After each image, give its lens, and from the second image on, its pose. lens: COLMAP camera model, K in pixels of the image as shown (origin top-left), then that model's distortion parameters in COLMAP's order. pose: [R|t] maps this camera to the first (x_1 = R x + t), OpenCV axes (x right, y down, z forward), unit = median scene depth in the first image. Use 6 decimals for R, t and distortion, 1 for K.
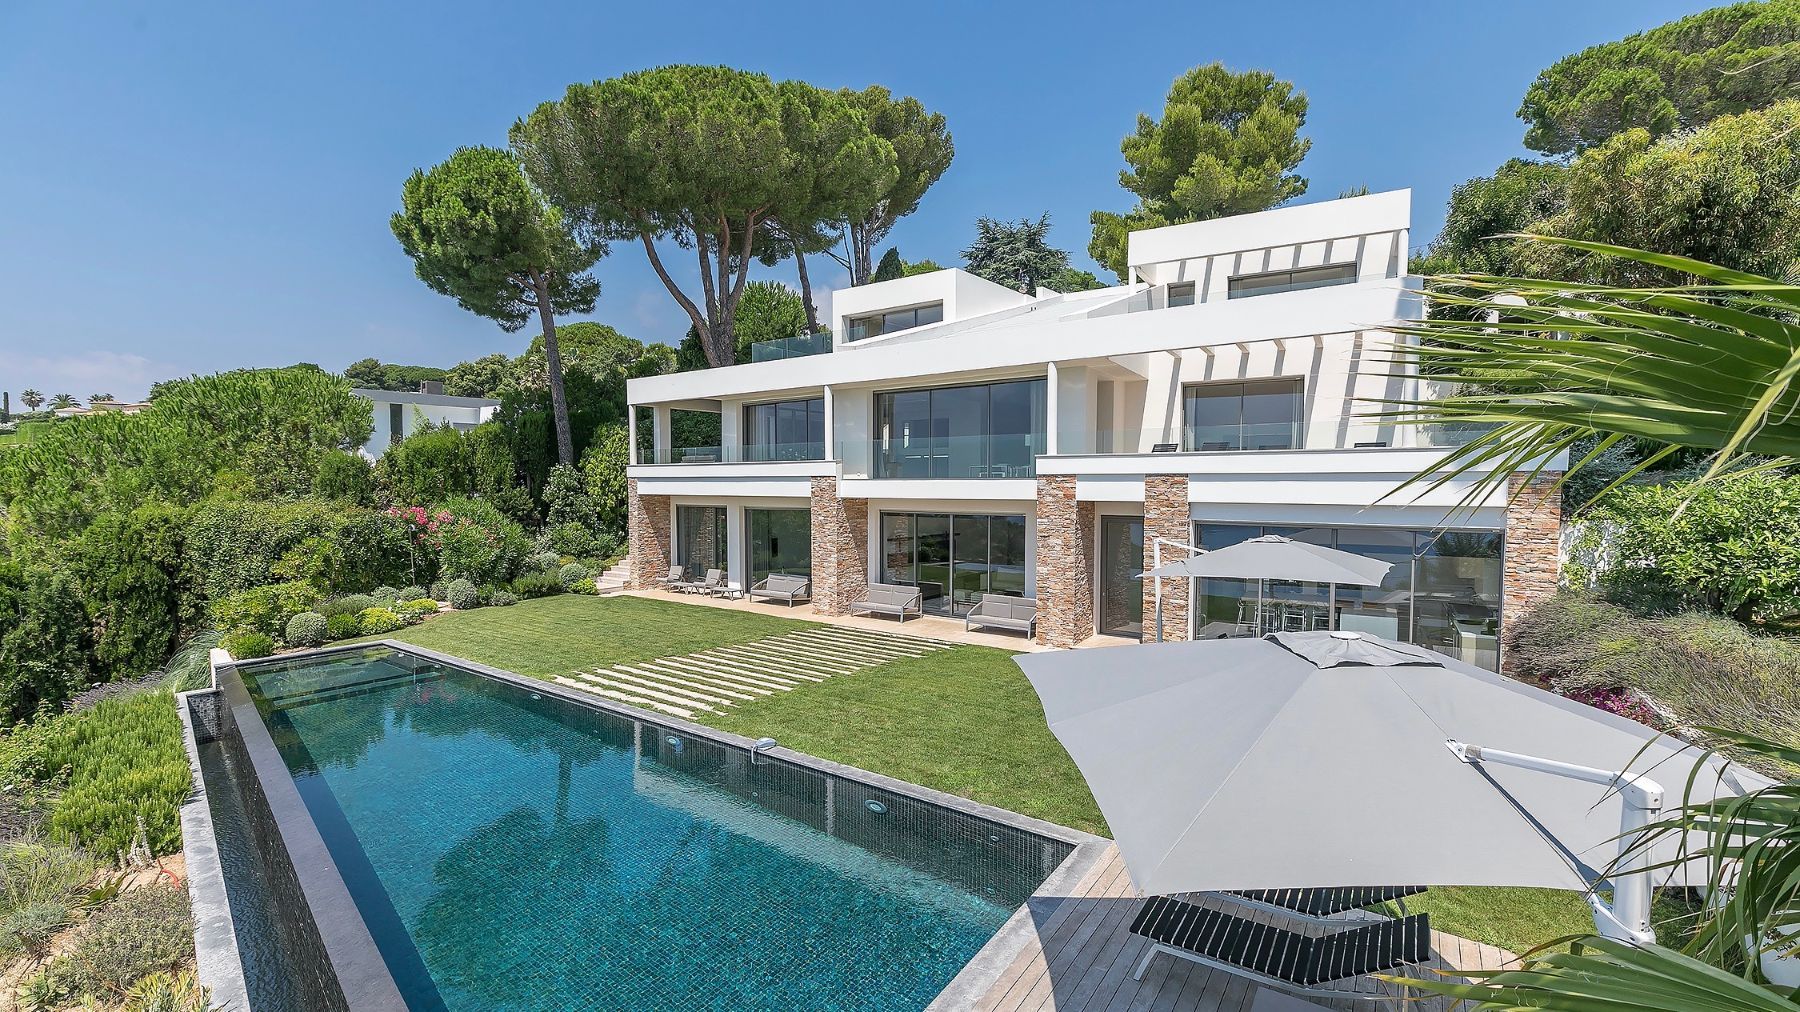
lens RADIAL K [[797.3, 0, 917.0], [0, 797.3, 548.8], [0, 0, 1]] dist [0.000581, 0.002143]
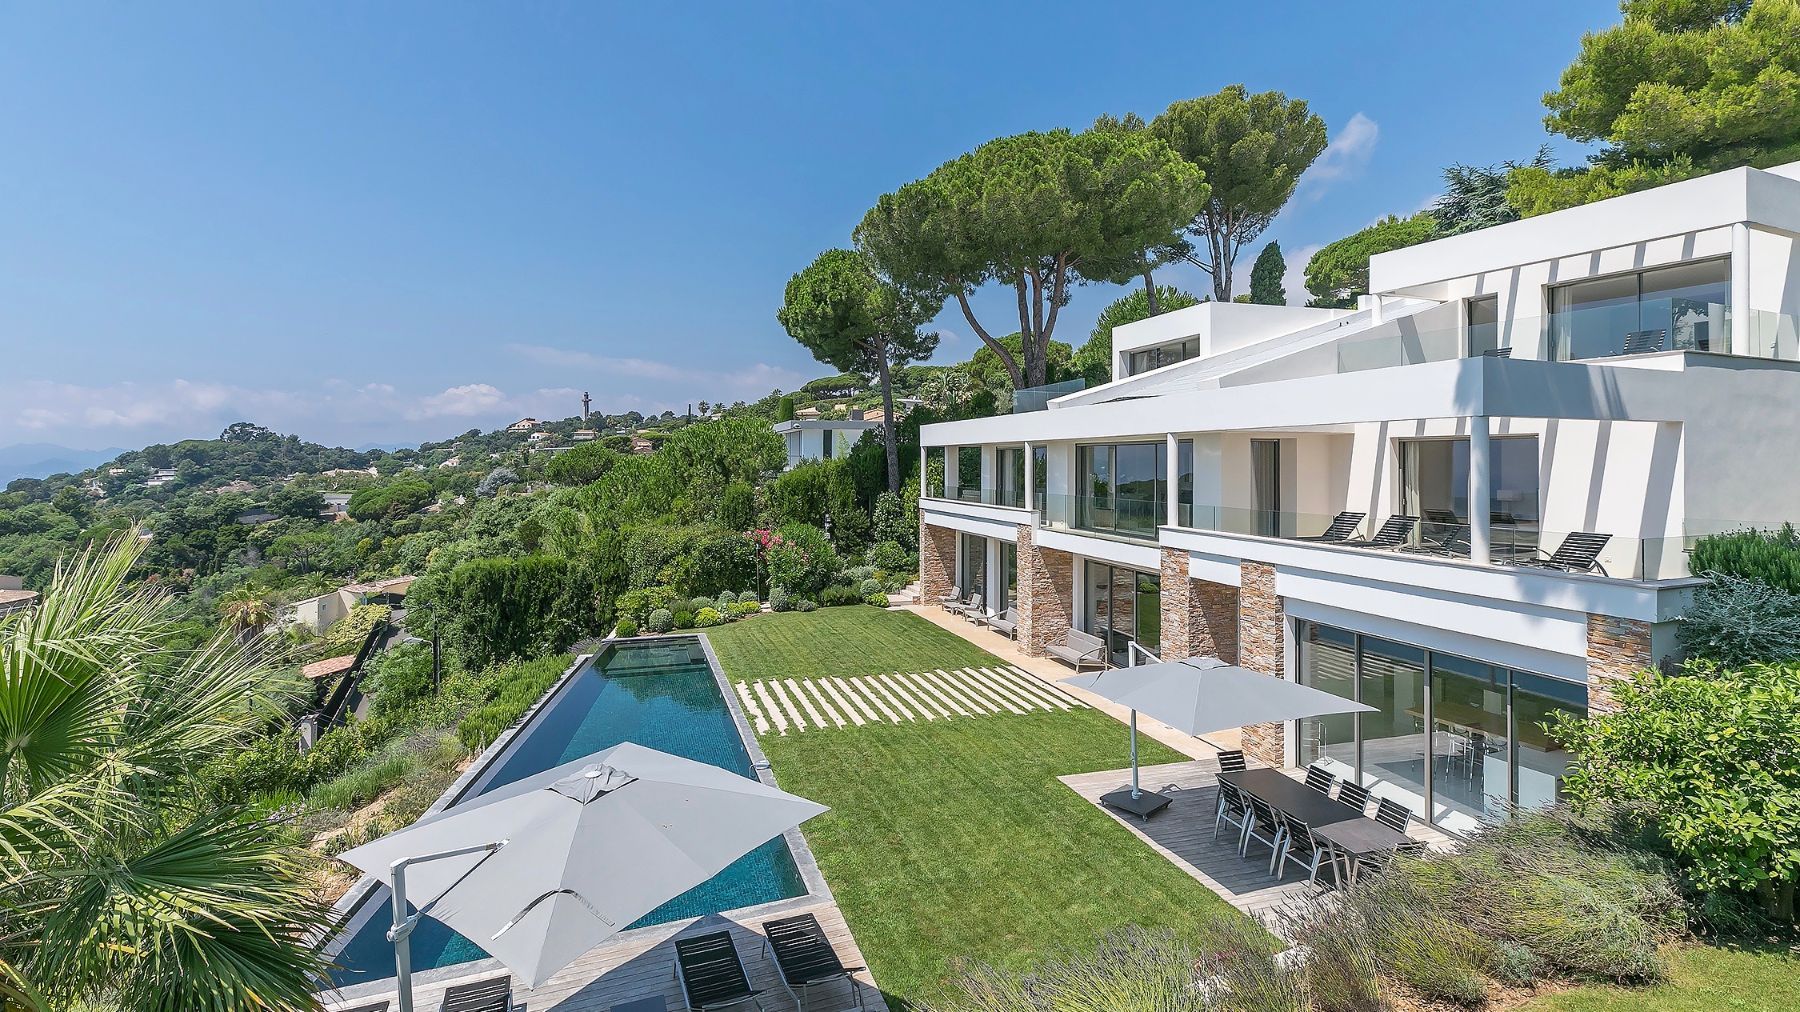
lens RADIAL K [[850.2, 0, 904.3], [0, 850.2, 480.5], [0, 0, 1]] dist [-0.000245, -0.001362]
pose [[0.810593, 0.018307, -0.585324, 0.368039], [-0.051037, 0.997917, -0.039468, -0.084217], [0.583382, 0.061866, 0.809838, -0.024661]]
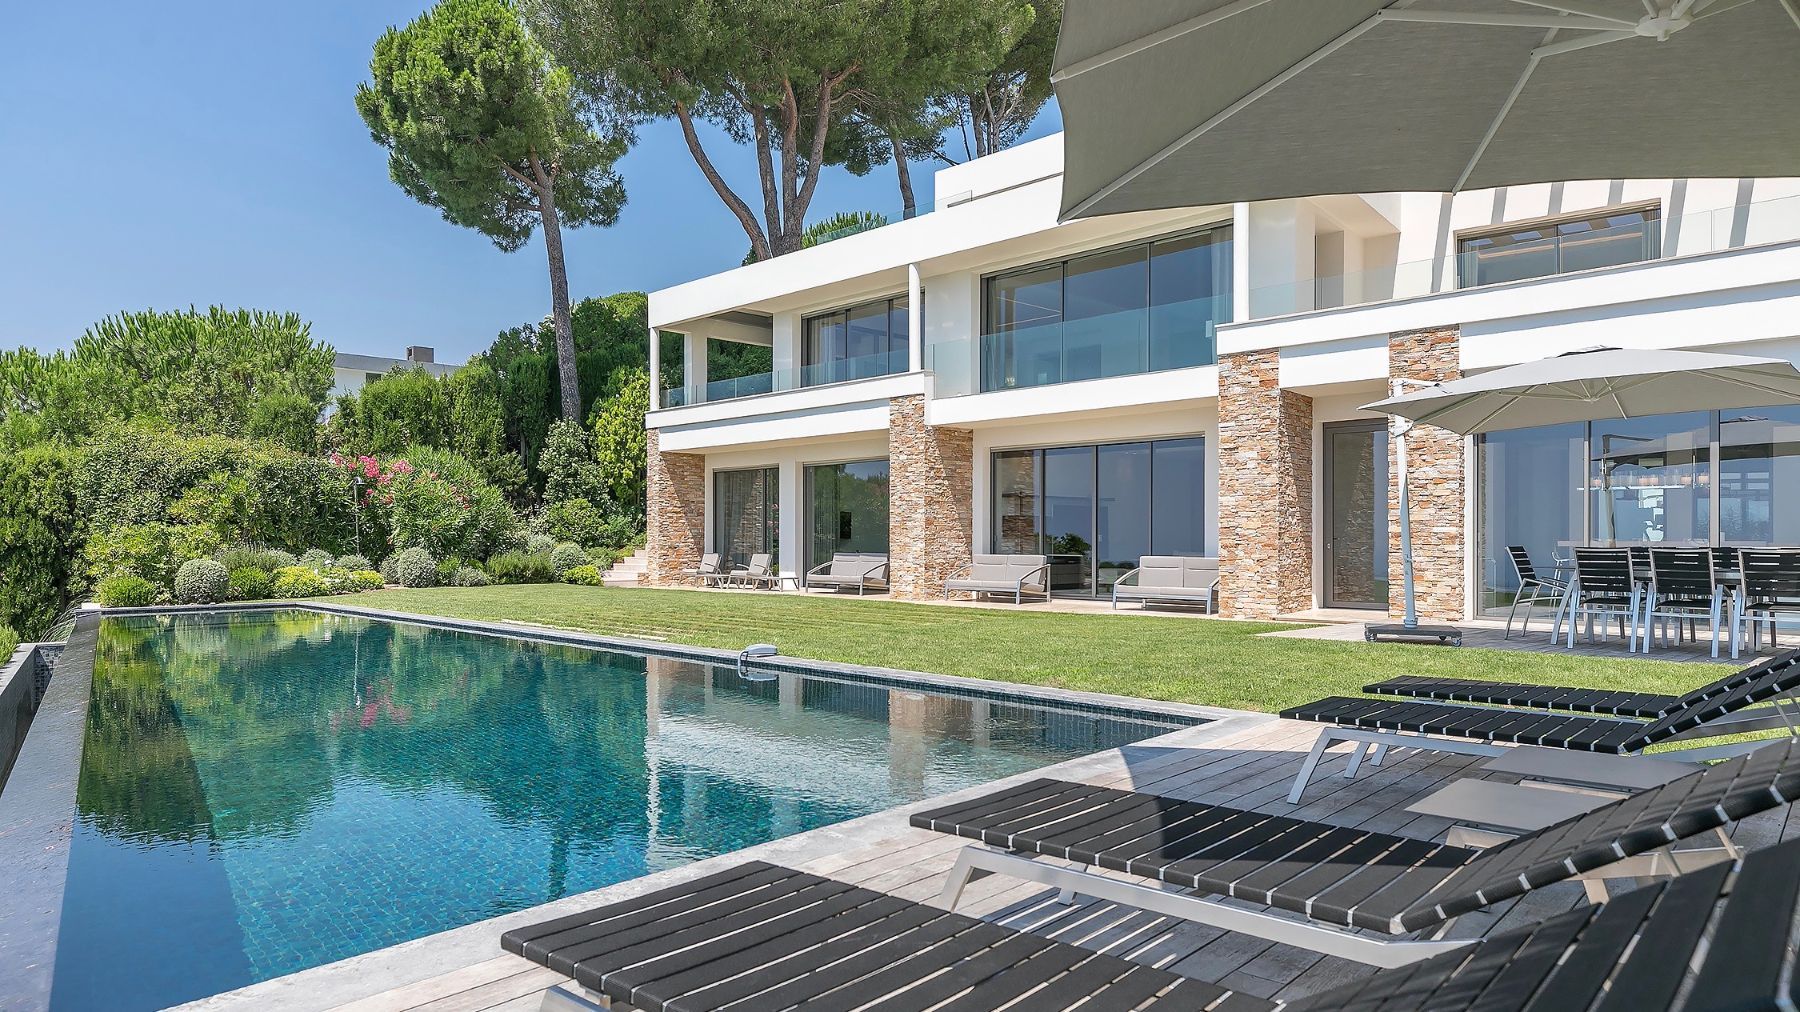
lens RADIAL K [[1119.7, 0, 922.7], [0, 1119.7, 568.8], [0, 0, 1]] dist [0.010404, -0.000440]
pose [[0.989312, 0.000684, -0.145810, 0.032601], [-0.009777, 0.998050, -0.061649, 0.102468], [0.145483, 0.062416, 0.987390, 0.048598]]
